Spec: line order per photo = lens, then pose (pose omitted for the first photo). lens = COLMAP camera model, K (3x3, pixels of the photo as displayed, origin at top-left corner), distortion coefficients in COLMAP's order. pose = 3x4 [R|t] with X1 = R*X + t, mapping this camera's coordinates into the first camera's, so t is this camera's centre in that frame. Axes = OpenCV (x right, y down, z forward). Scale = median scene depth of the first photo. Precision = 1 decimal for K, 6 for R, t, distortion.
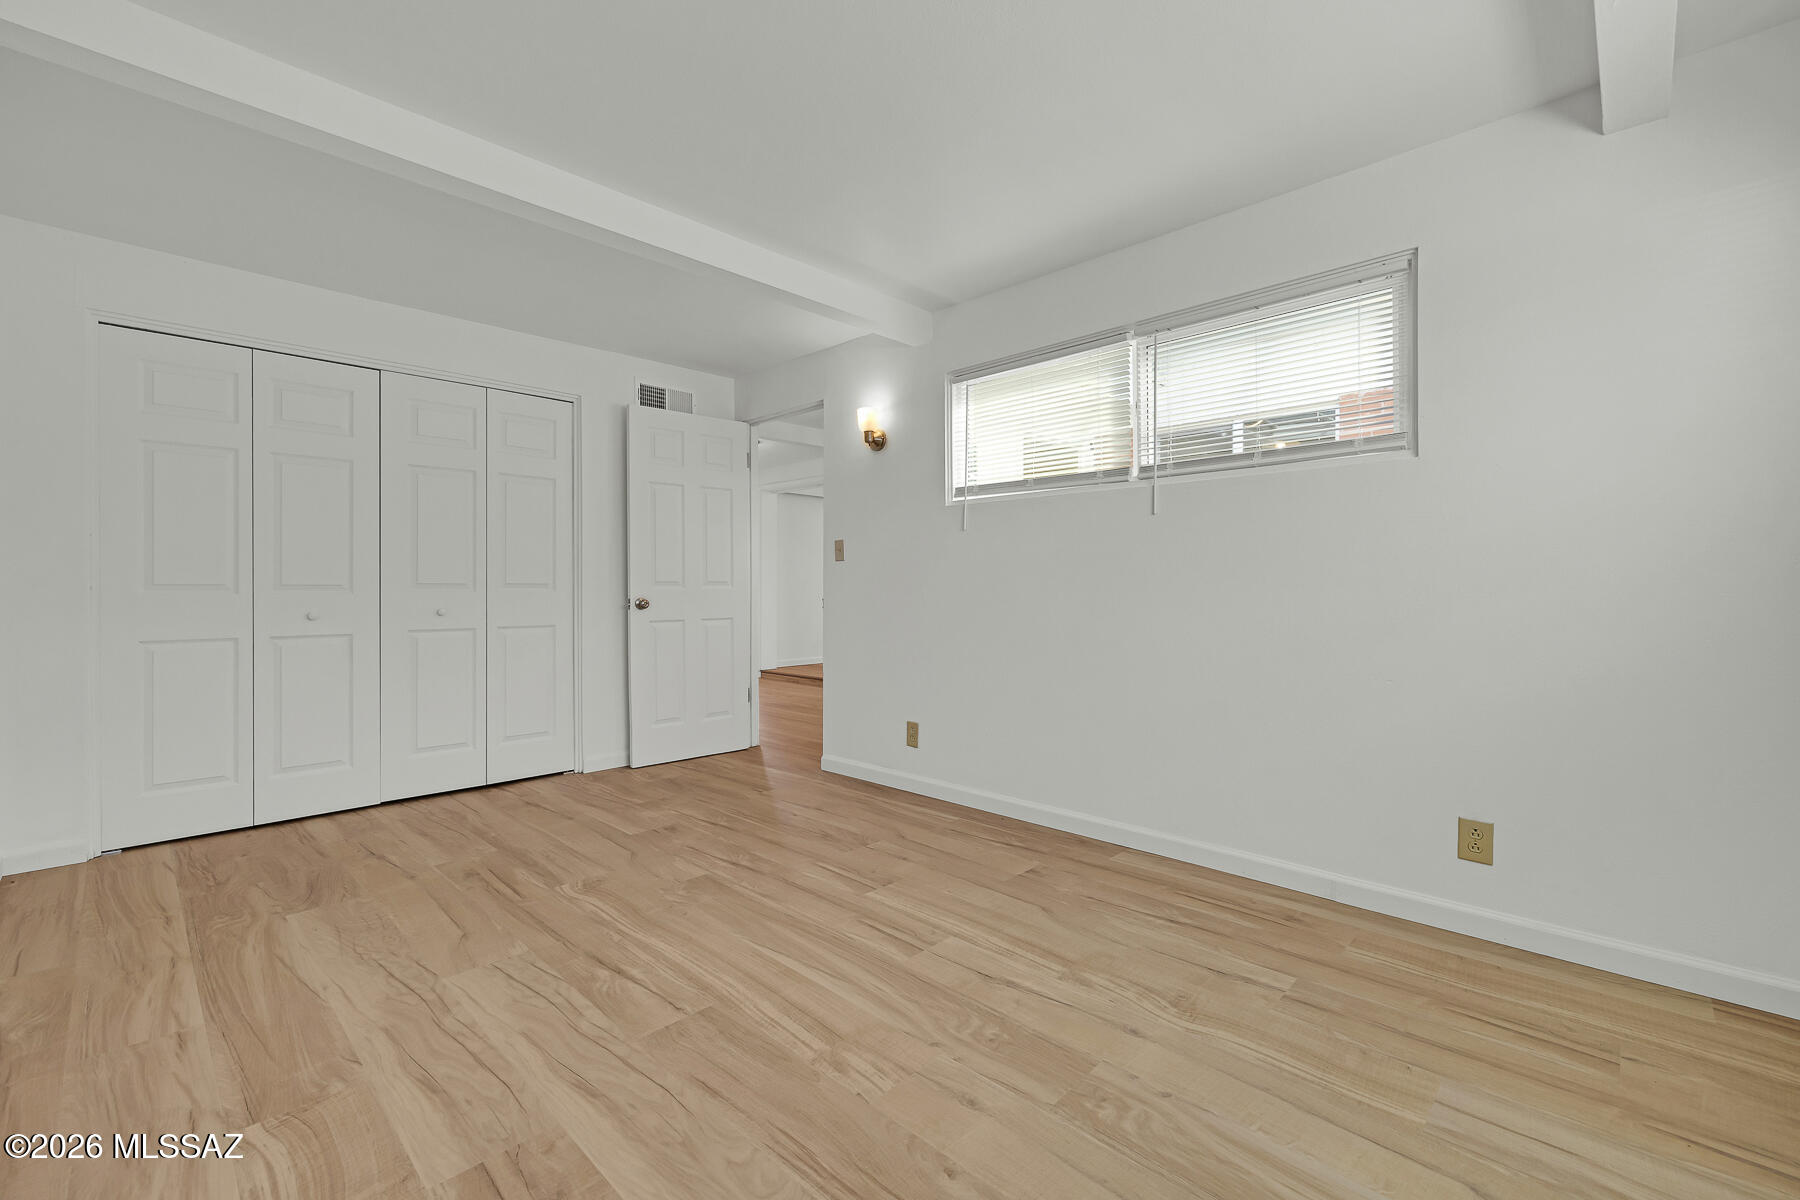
lens RADIAL K [[774.9, 0, 899.2], [0, 774.9, 593.1], [0, 0, 1]] dist [0.004533, -0.000378]
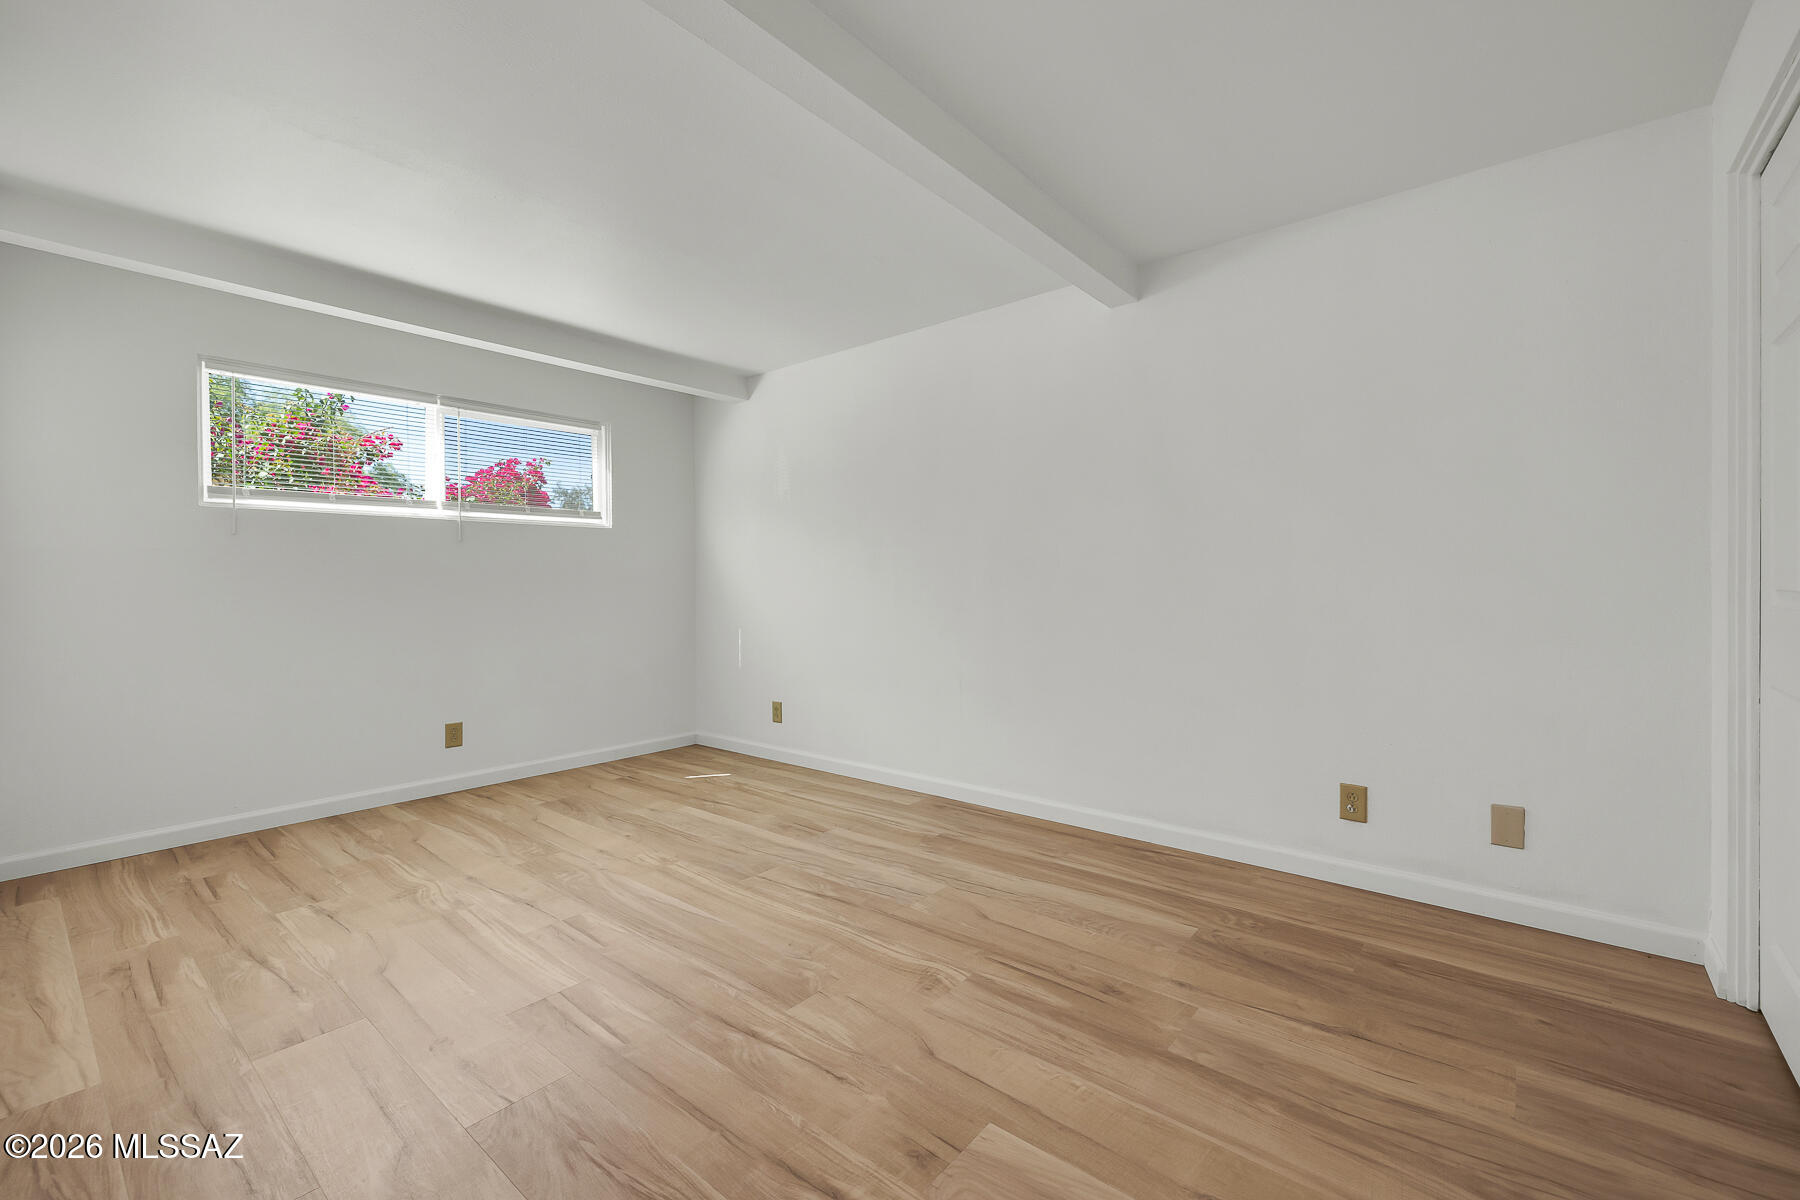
lens RADIAL K [[774.9, 0, 899.2], [0, 774.9, 593.4], [0, 0, 1]] dist [0.004533, -0.000378]
pose [[-0.997210, 0.010842, -0.073854, -0.382955], [0.009318, 0.999737, 0.020949, -0.038554], [0.074062, 0.020203, -0.997049, 2.171223]]
